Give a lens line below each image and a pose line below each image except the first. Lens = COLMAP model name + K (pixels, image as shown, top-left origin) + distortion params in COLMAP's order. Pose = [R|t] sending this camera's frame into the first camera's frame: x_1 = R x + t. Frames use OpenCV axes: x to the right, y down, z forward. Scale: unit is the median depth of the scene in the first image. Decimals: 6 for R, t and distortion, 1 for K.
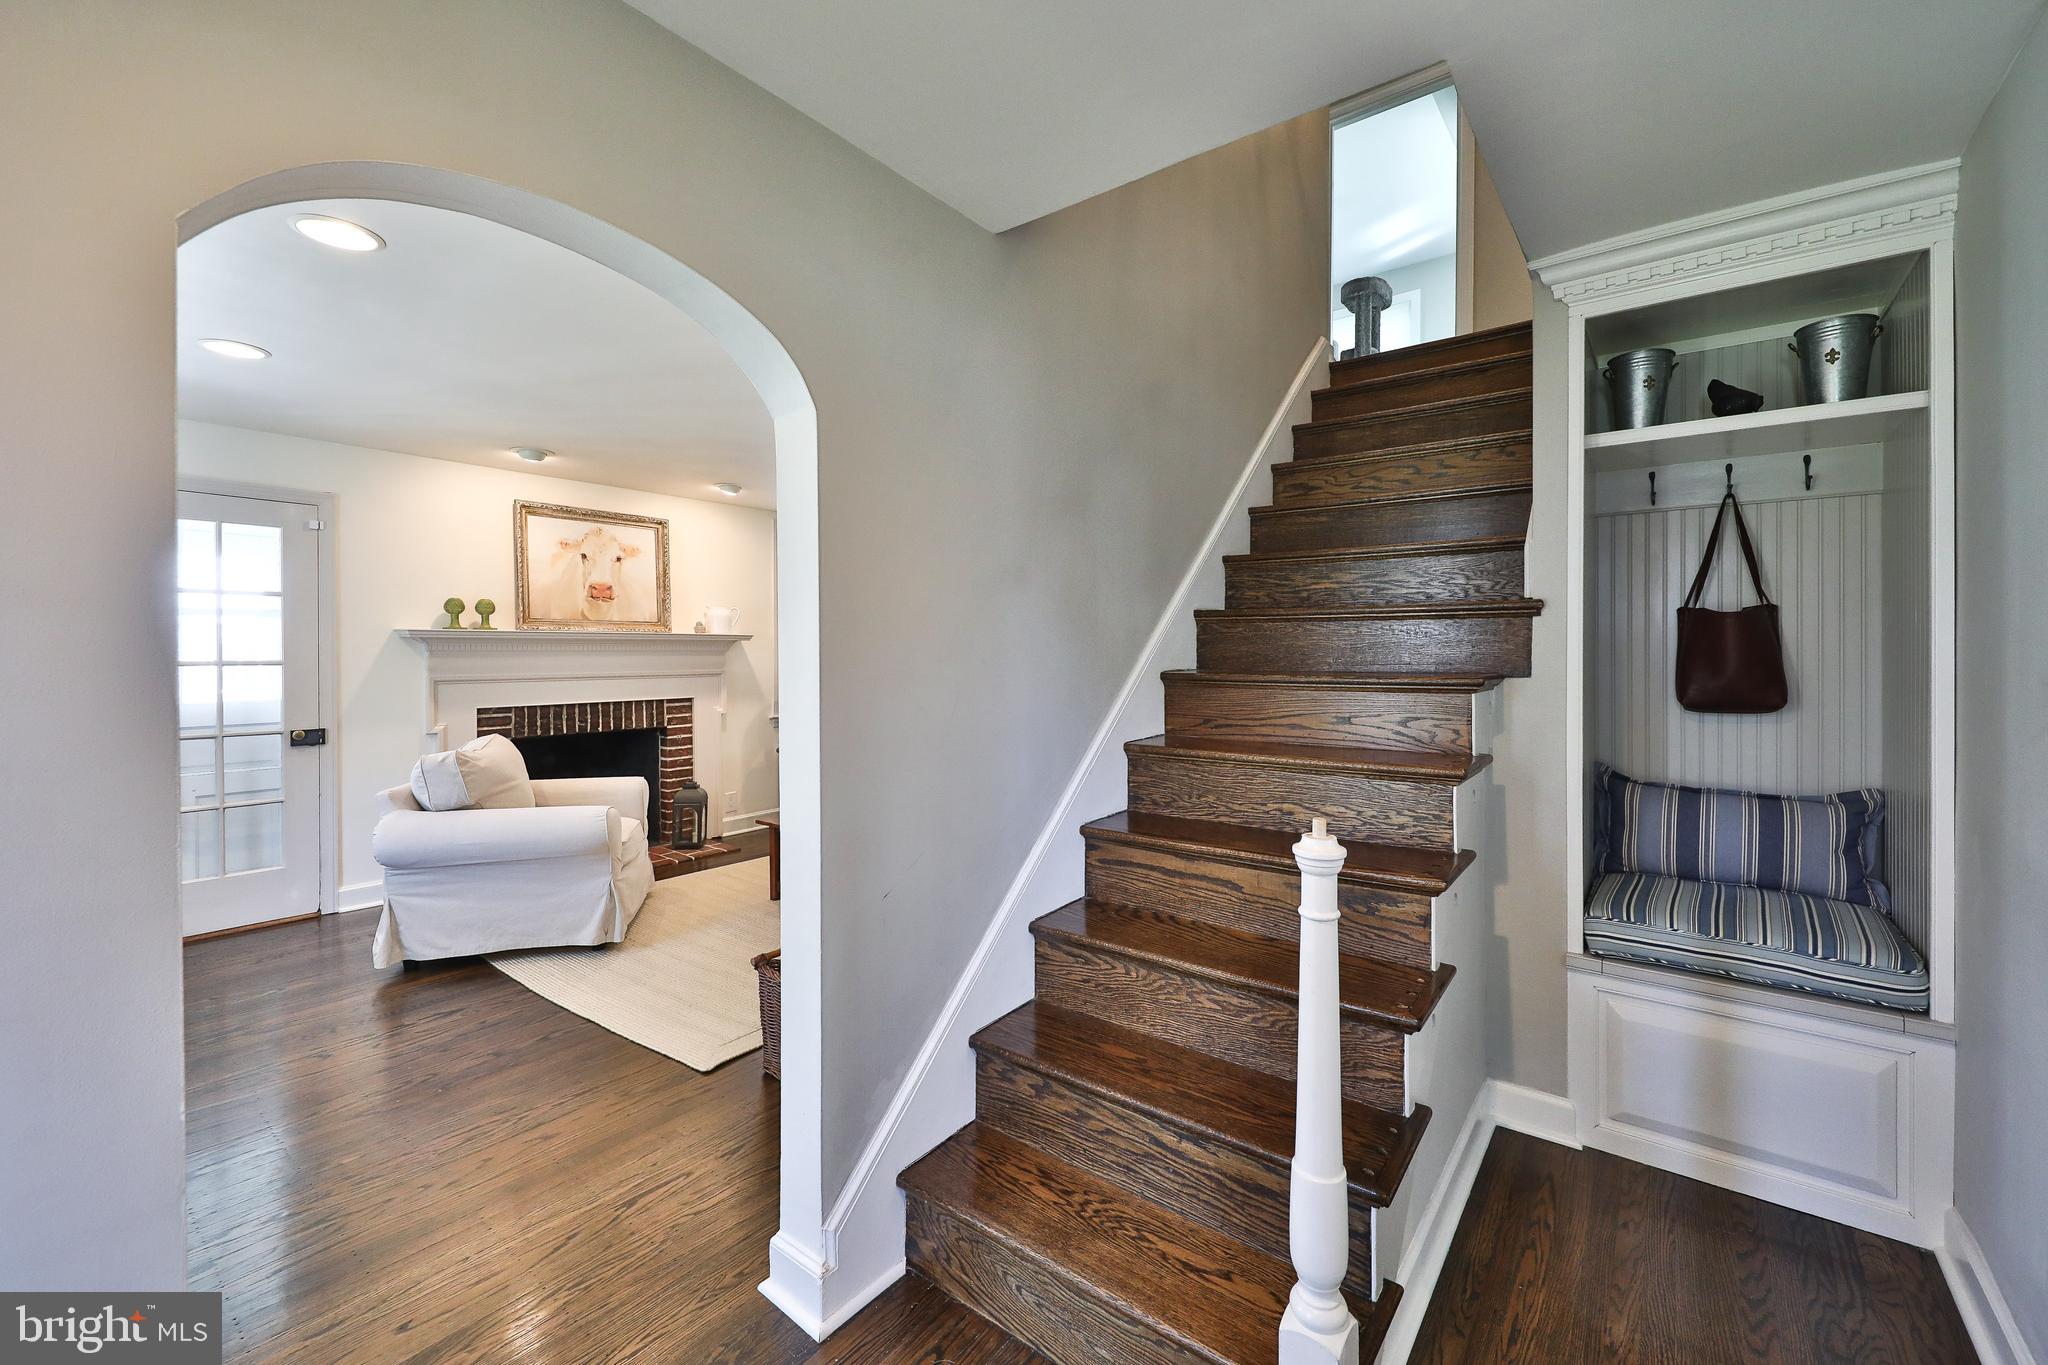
lens RADIAL K [[862.3, 0, 1020.1], [0, 862.3, 664.3], [0, 0, 1]] dist [0.009749, -0.001708]
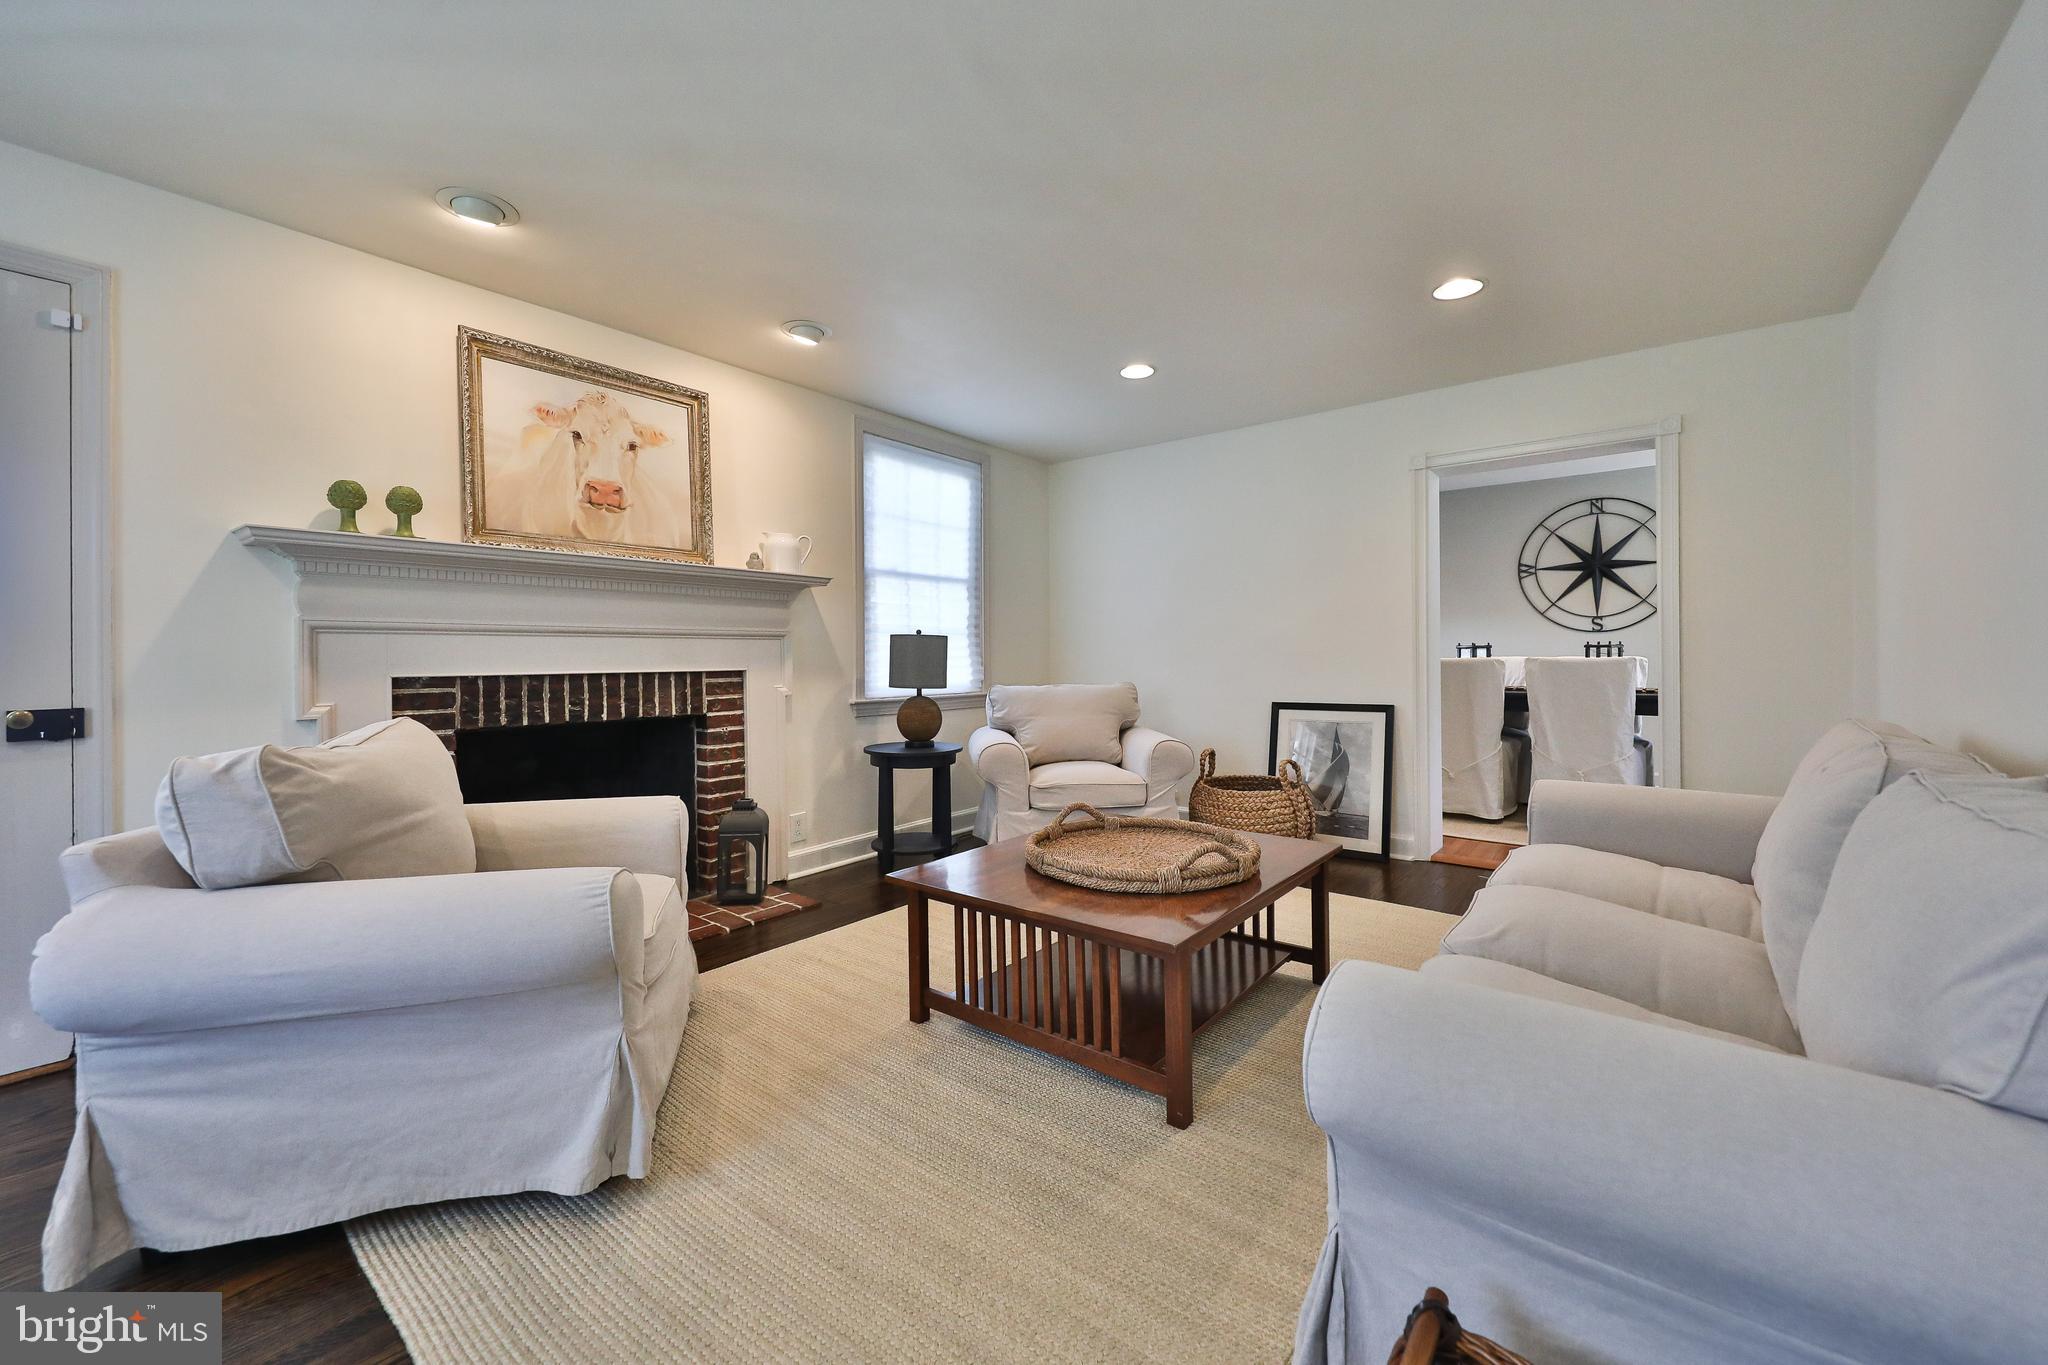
lens RADIAL K [[821.3, 0, 992.5], [0, 821.3, 664.2], [0, 0, 1]] dist [-0.000650, -0.001082]
pose [[0.999777, -0.008569, -0.019278, -0.189694], [0.008389, 0.999921, -0.009413, 0.044224], [0.019357, 0.009249, 0.999770, 0.403476]]
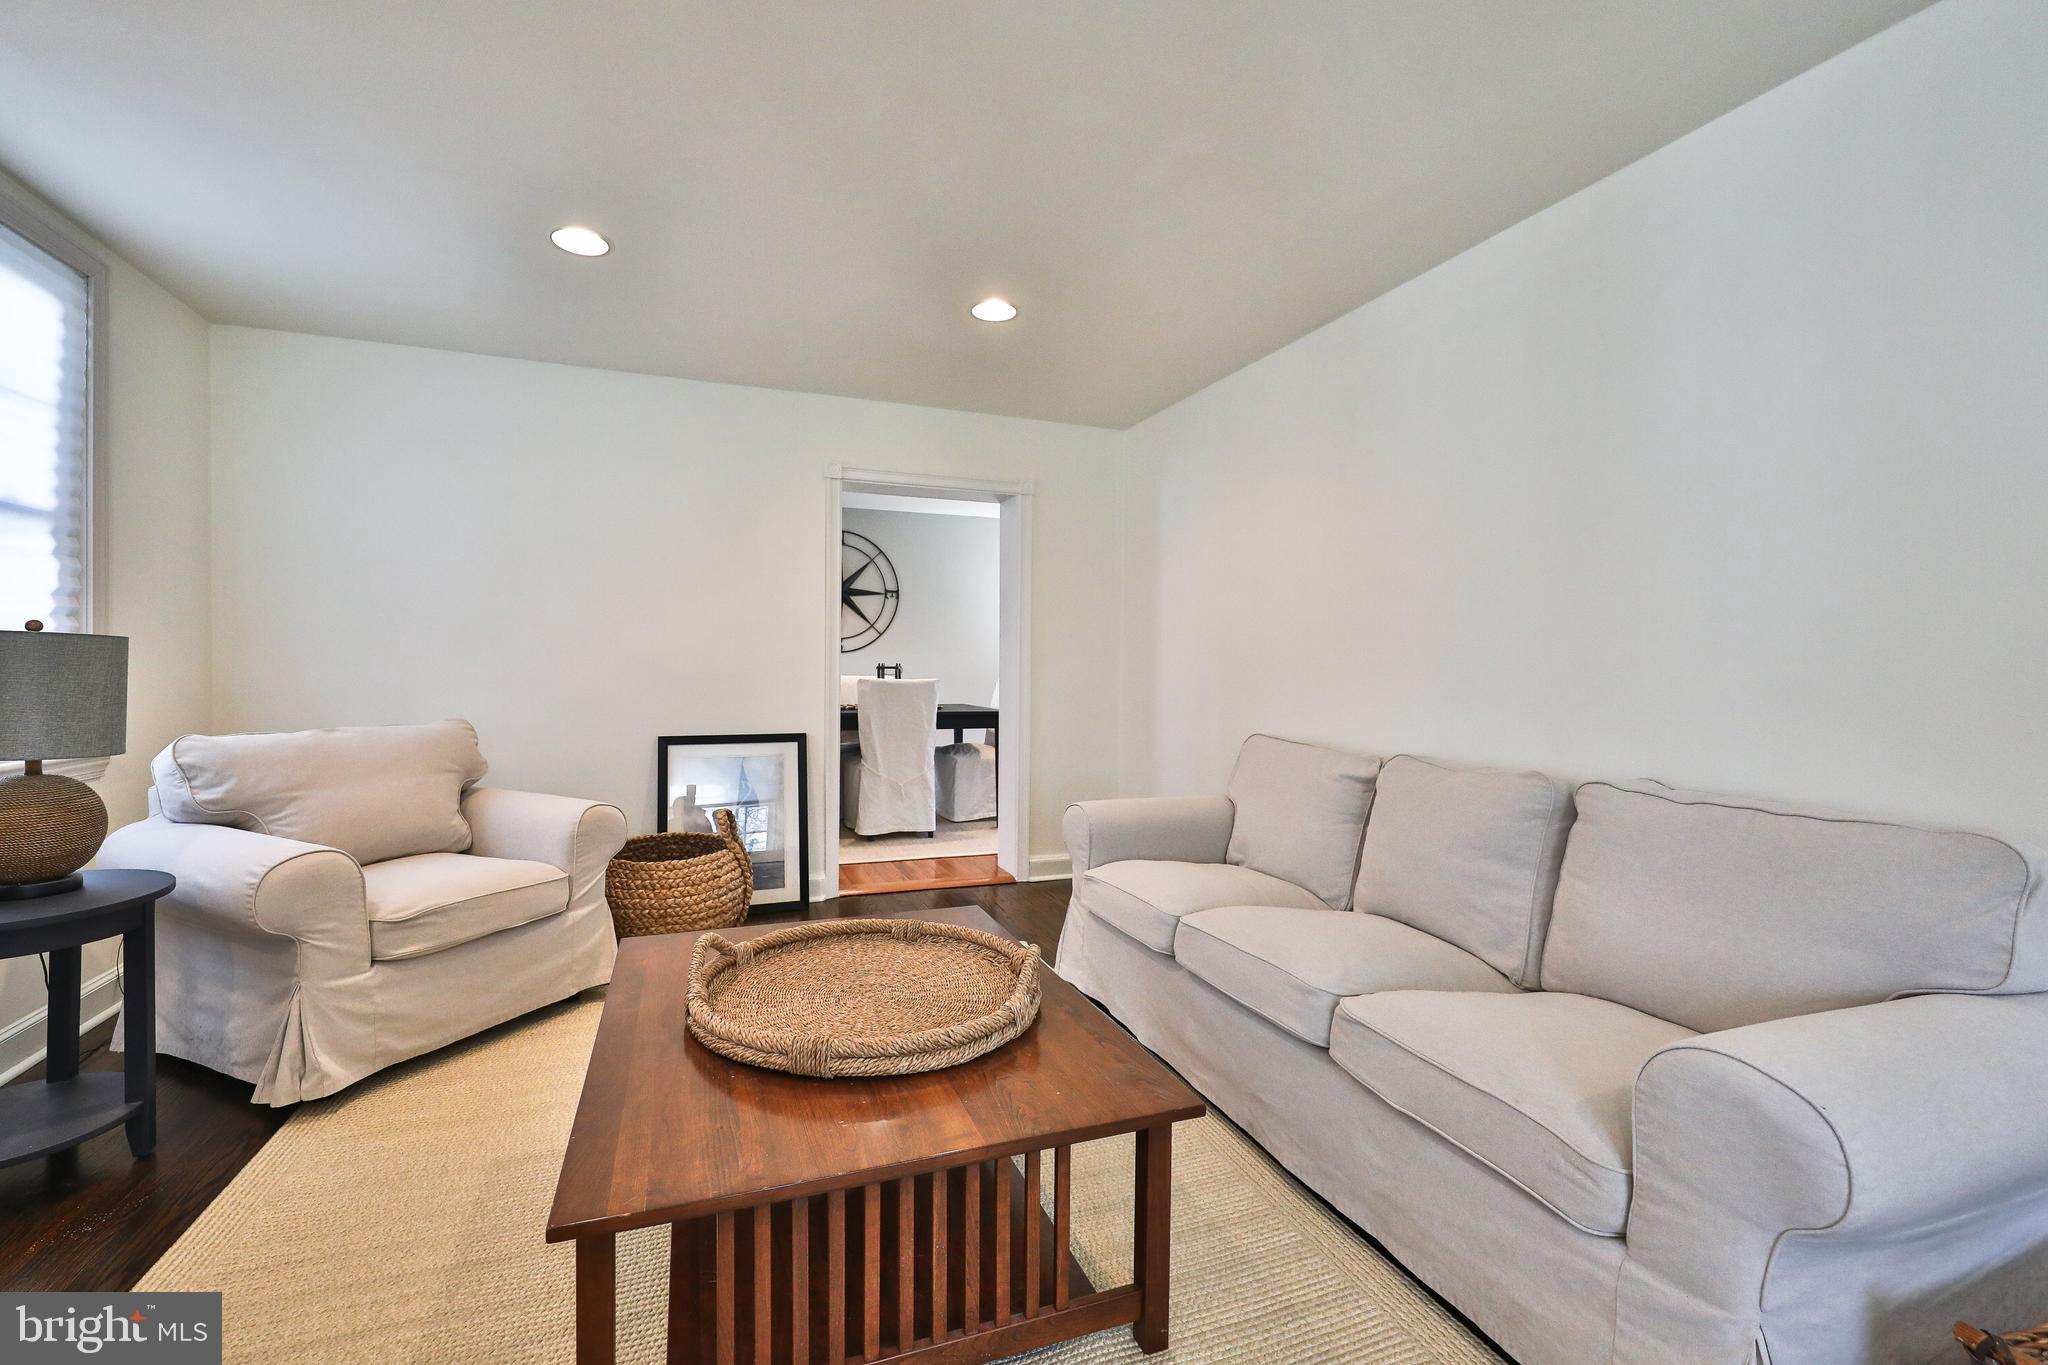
lens RADIAL K [[862.3, 0, 1020.0], [0, 862.3, 683.0], [0, 0, 1]] dist [0.009749, -0.001708]
pose [[0.512475, -0.014189, 0.858585, -0.363285], [0.006470, 0.999899, 0.012663, 0.027649], [-0.858678, -0.000935, 0.512515, 0.644071]]
